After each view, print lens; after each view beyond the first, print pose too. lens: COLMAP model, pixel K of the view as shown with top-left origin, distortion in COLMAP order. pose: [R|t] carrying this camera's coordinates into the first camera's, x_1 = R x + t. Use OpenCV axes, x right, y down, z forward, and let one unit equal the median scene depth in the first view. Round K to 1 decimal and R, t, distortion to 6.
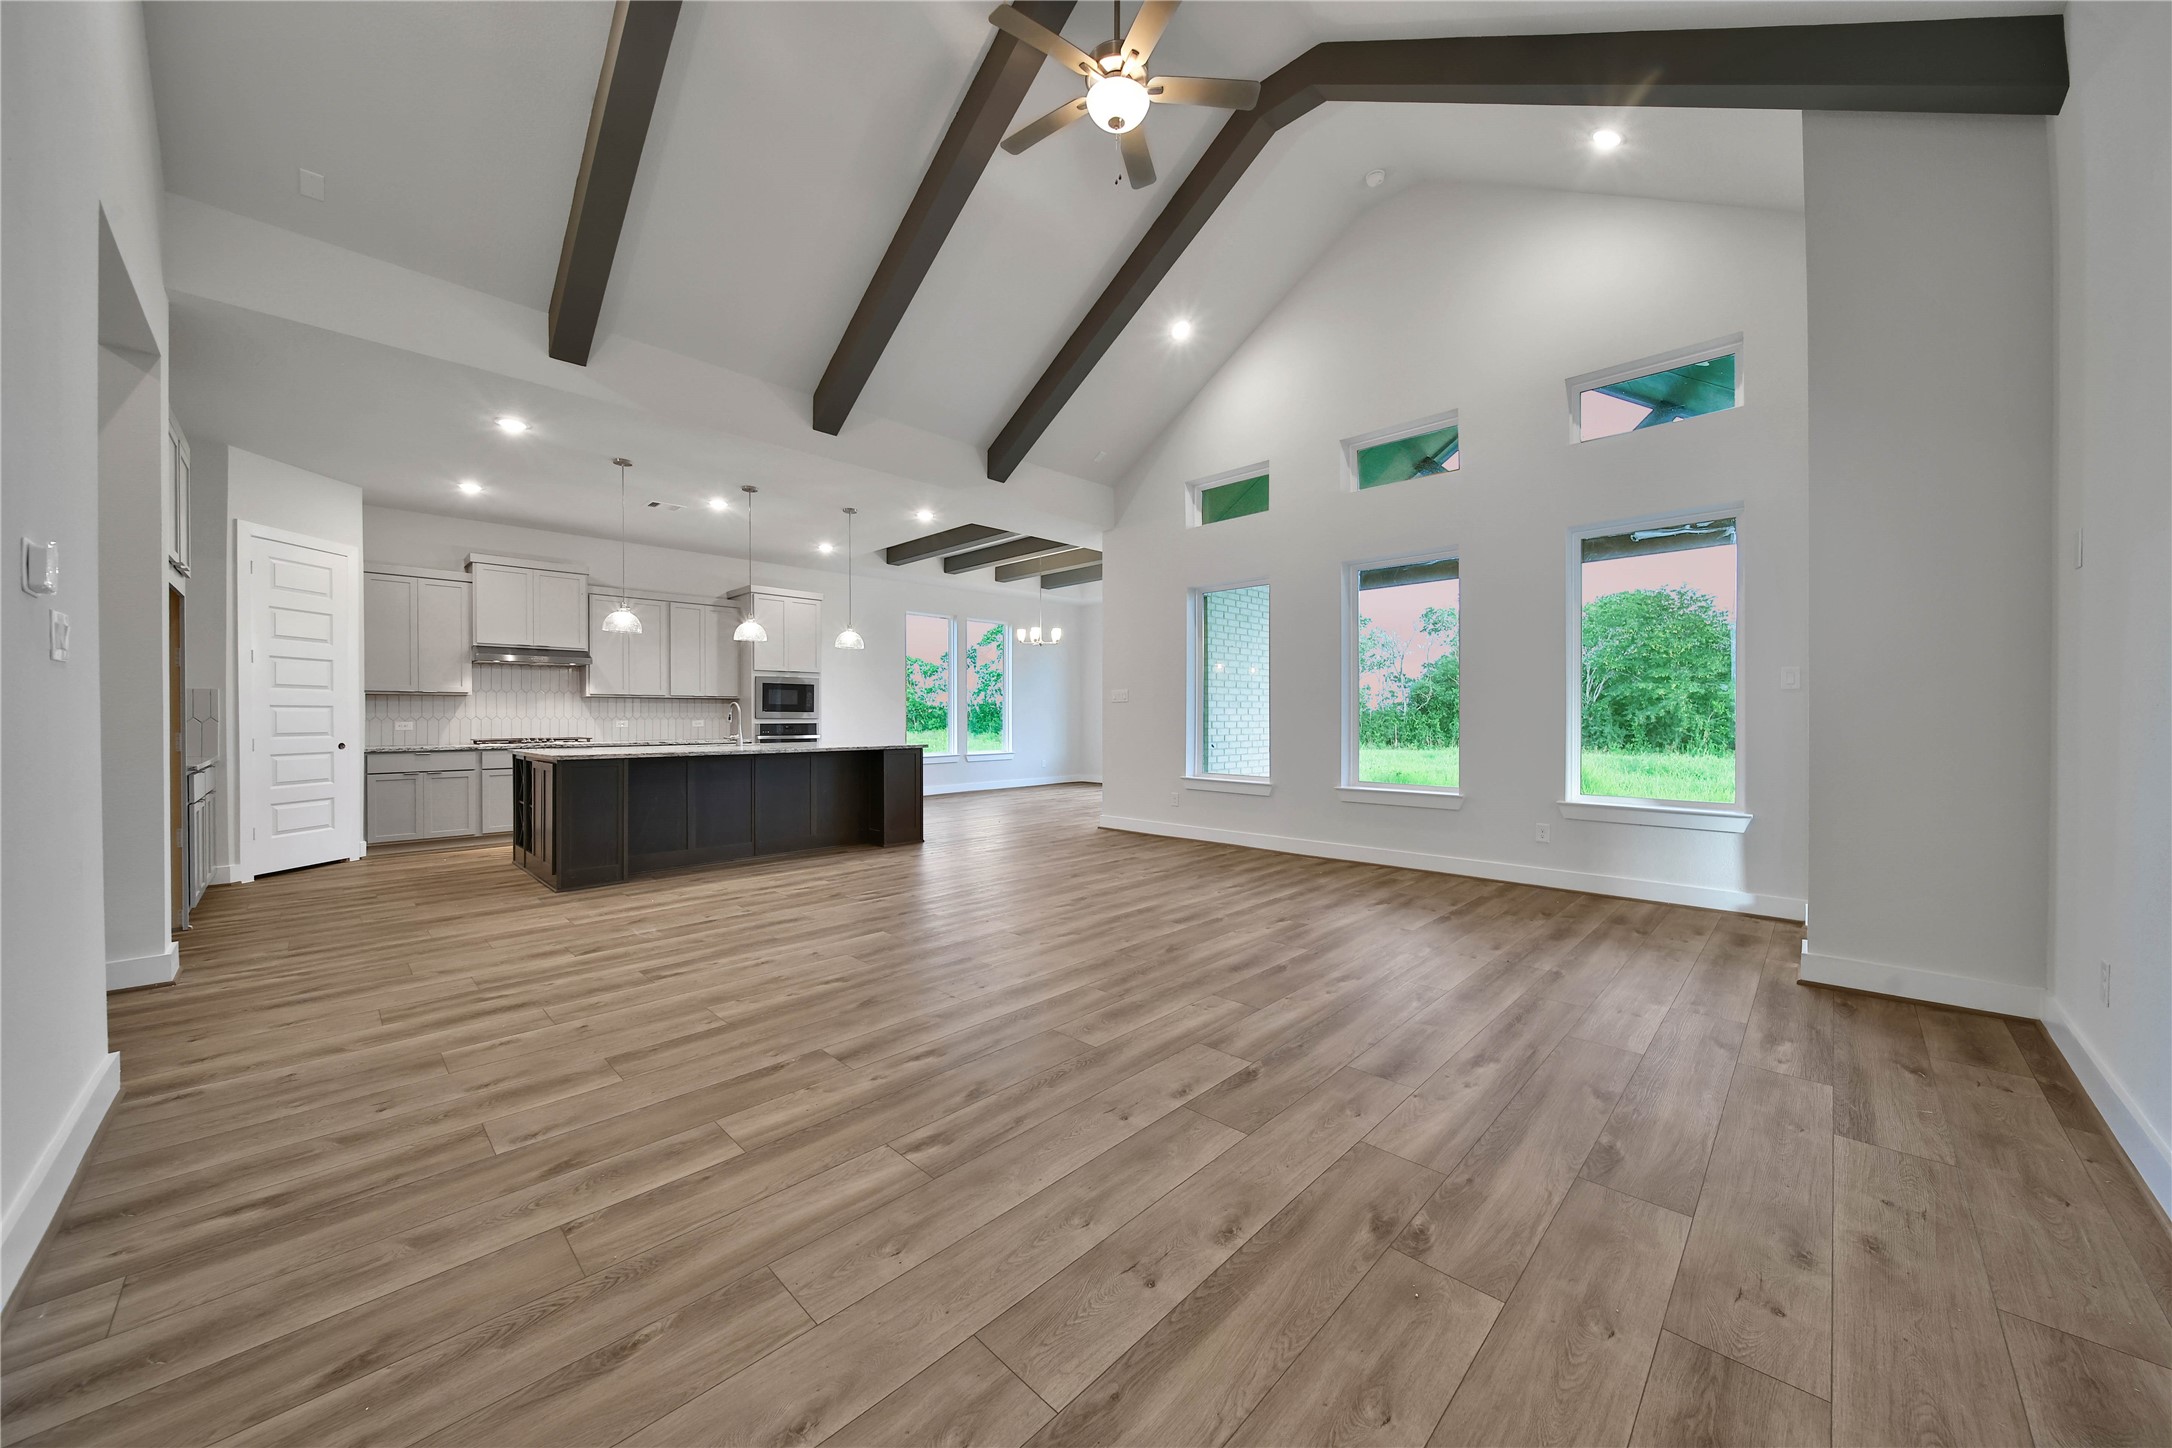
lens RADIAL K [[762.4, 0, 1089.8], [0, 762.4, 711.8], [0, 0, 1]] dist [0.004950, -0.001955]
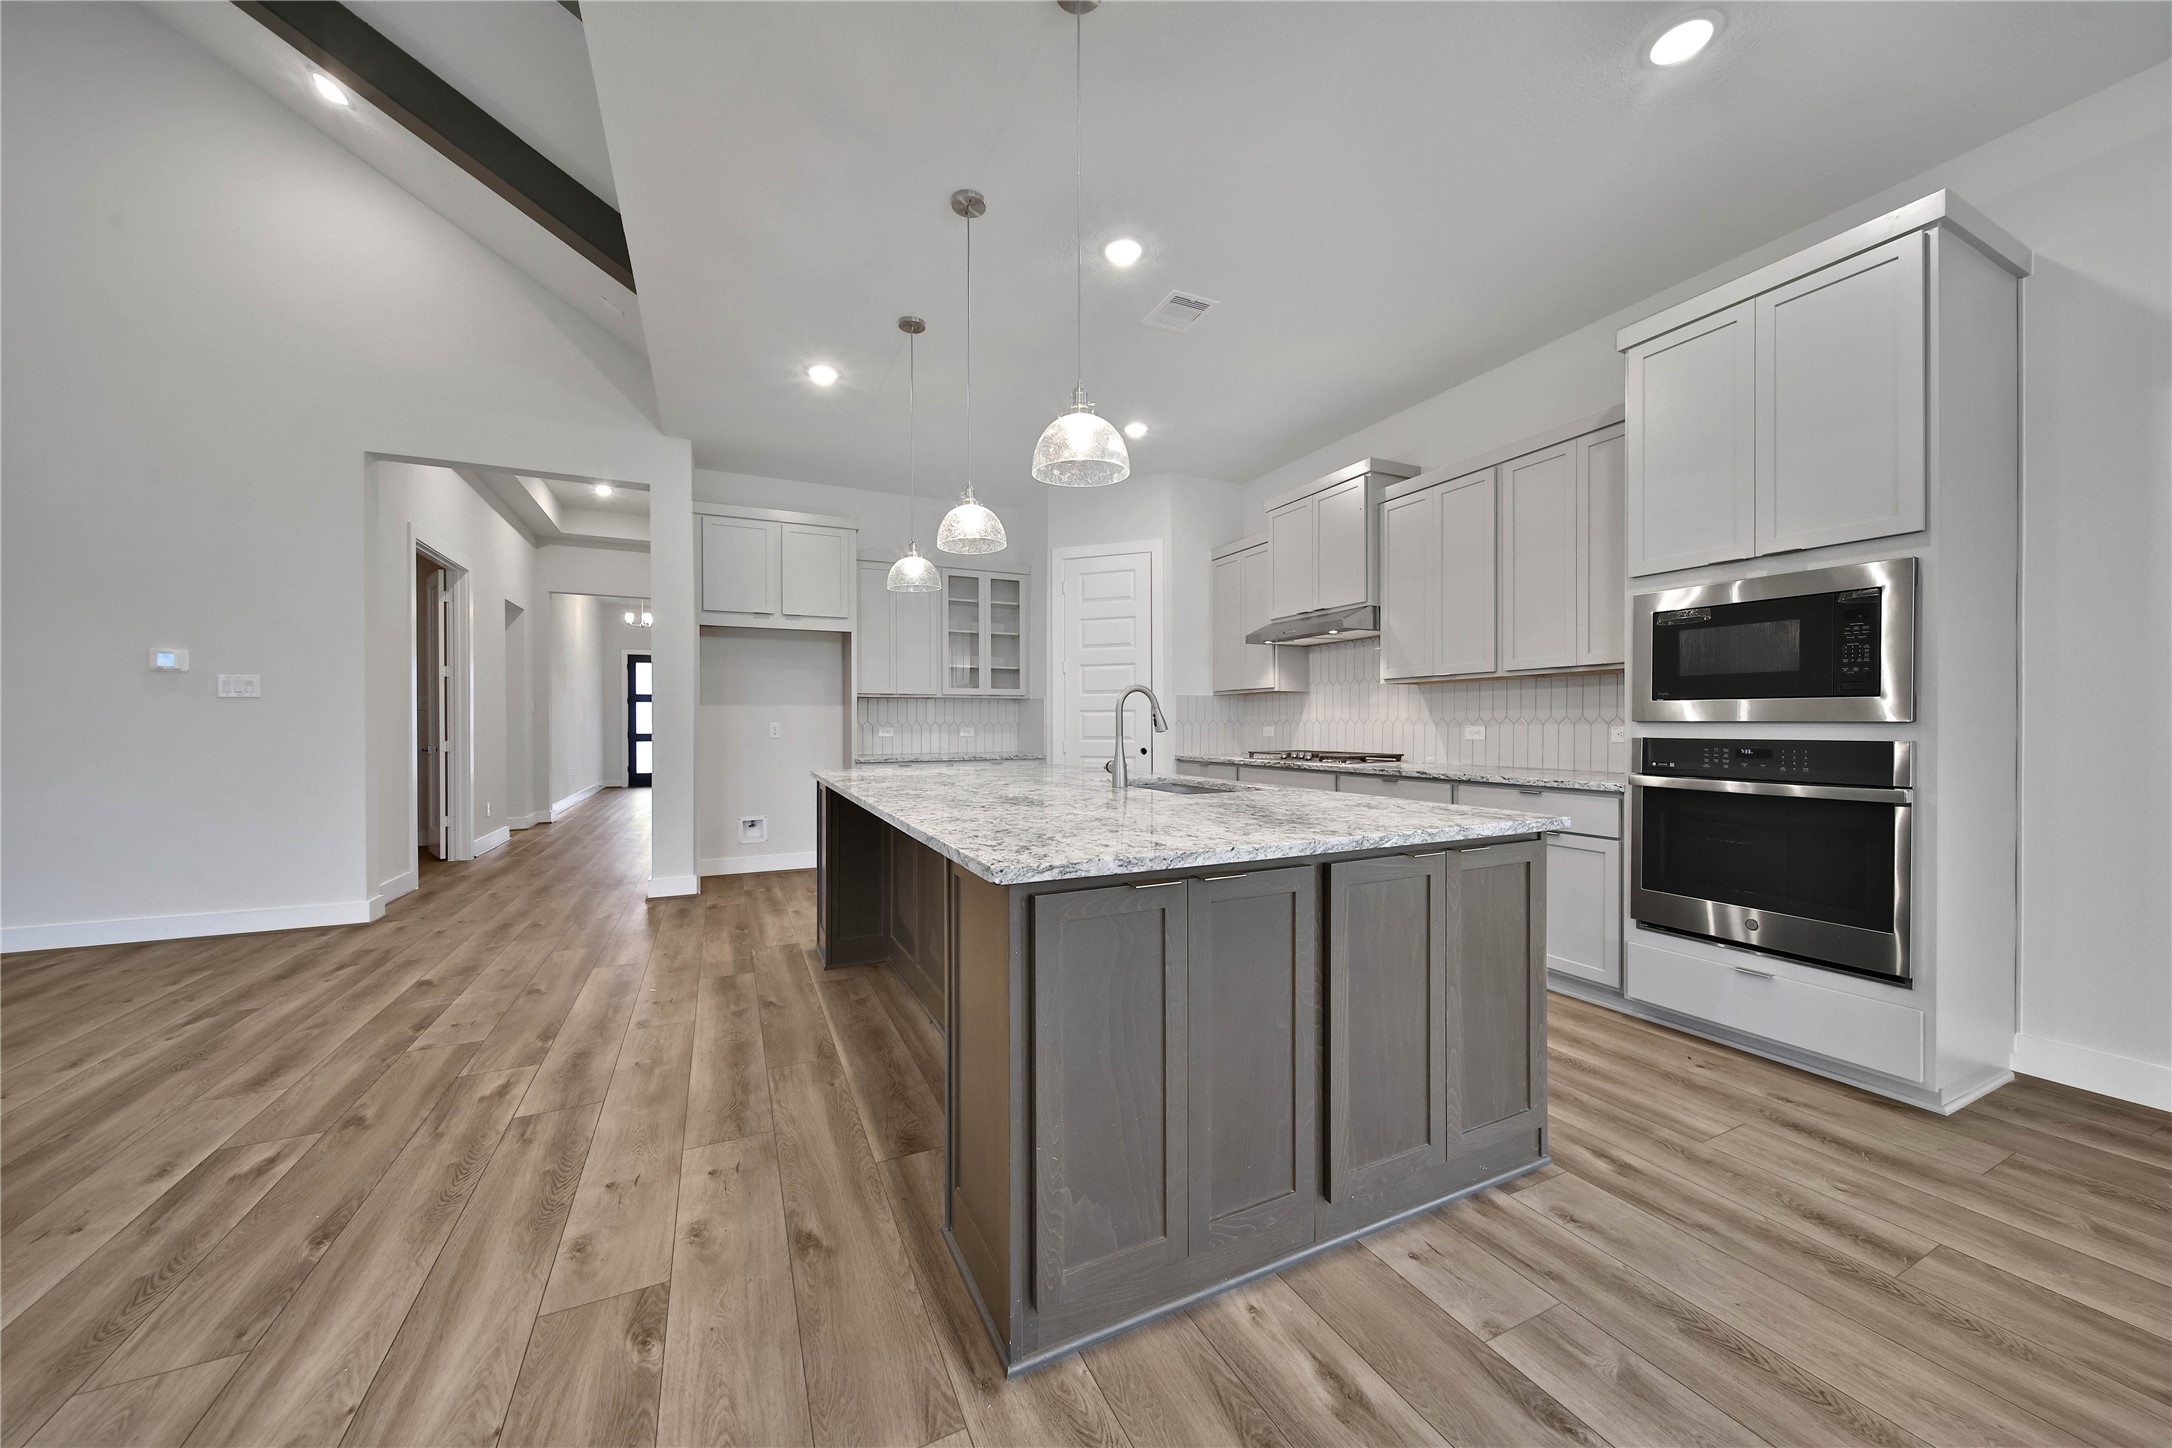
lens RADIAL K [[762.4, 0, 1069.4], [0, 762.4, 728.5], [0, 0, 1]] dist [0.004950, -0.001955]
pose [[-0.361697, 0.009336, -0.932249, -0.109955], [0.009005, 0.999938, 0.006520, 0.018566], [0.932252, -0.006037, -0.361758, 2.365301]]
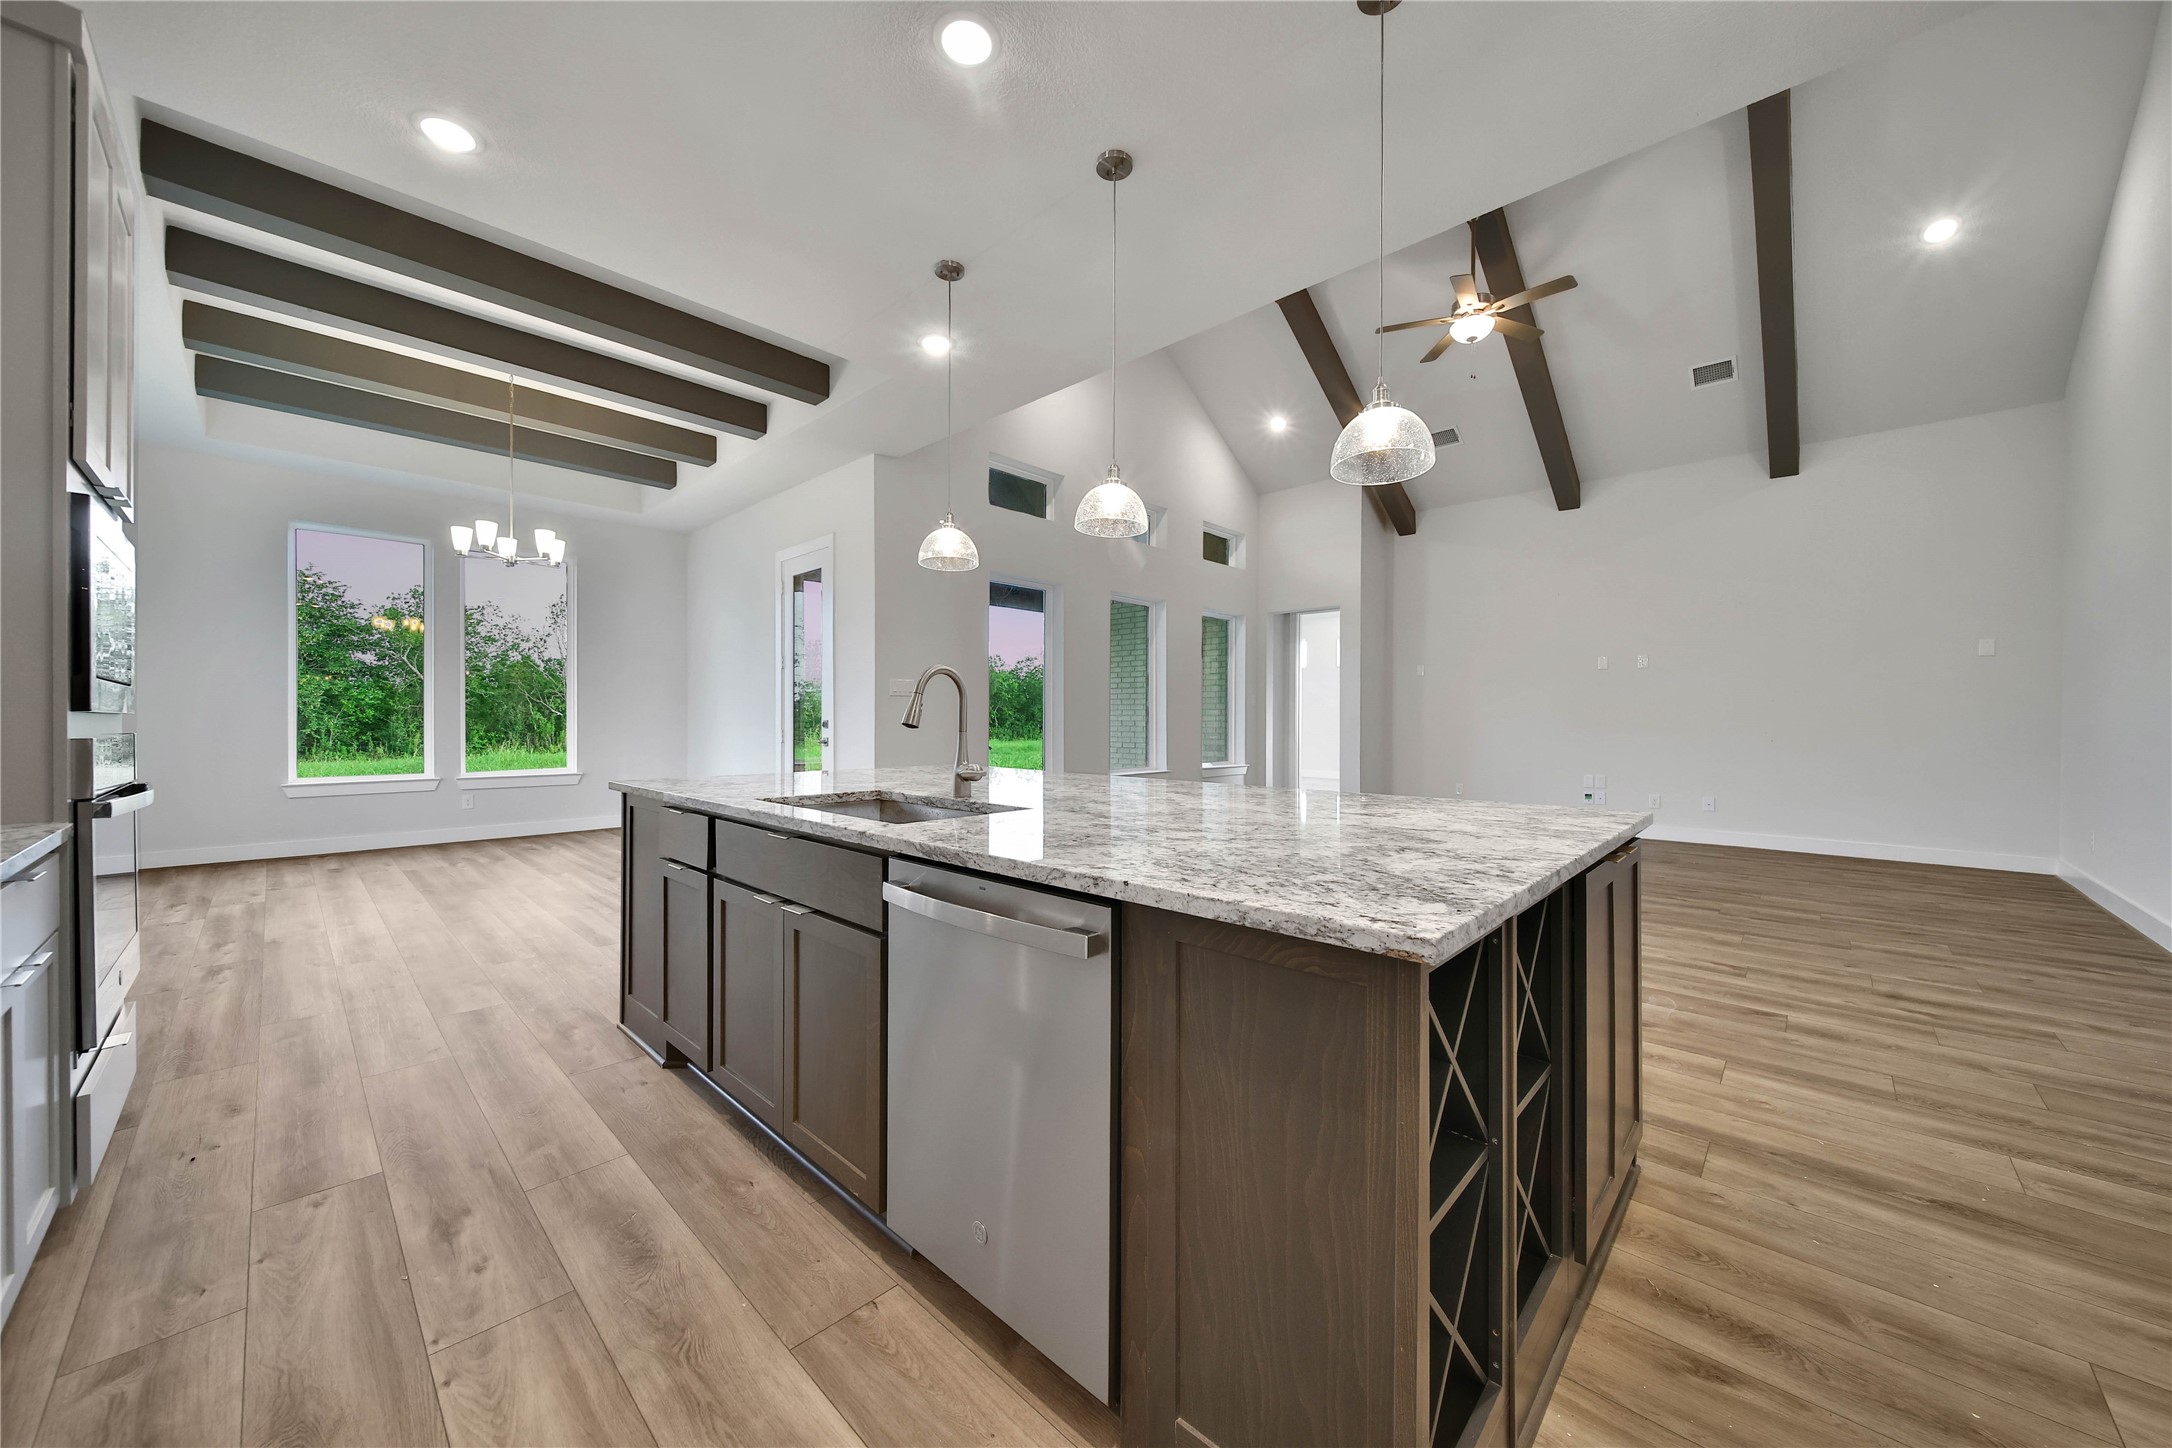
lens RADIAL K [[762.4, 0, 1077.2], [0, 762.4, 720.8], [0, 0, 1]] dist [0.004950, -0.001955]
pose [[-0.006205, -0.002316, 0.999978, -1.671461], [-0.009159, 0.999956, 0.002260, 0.019797], [-0.999939, -0.009145, -0.006226, 1.993397]]
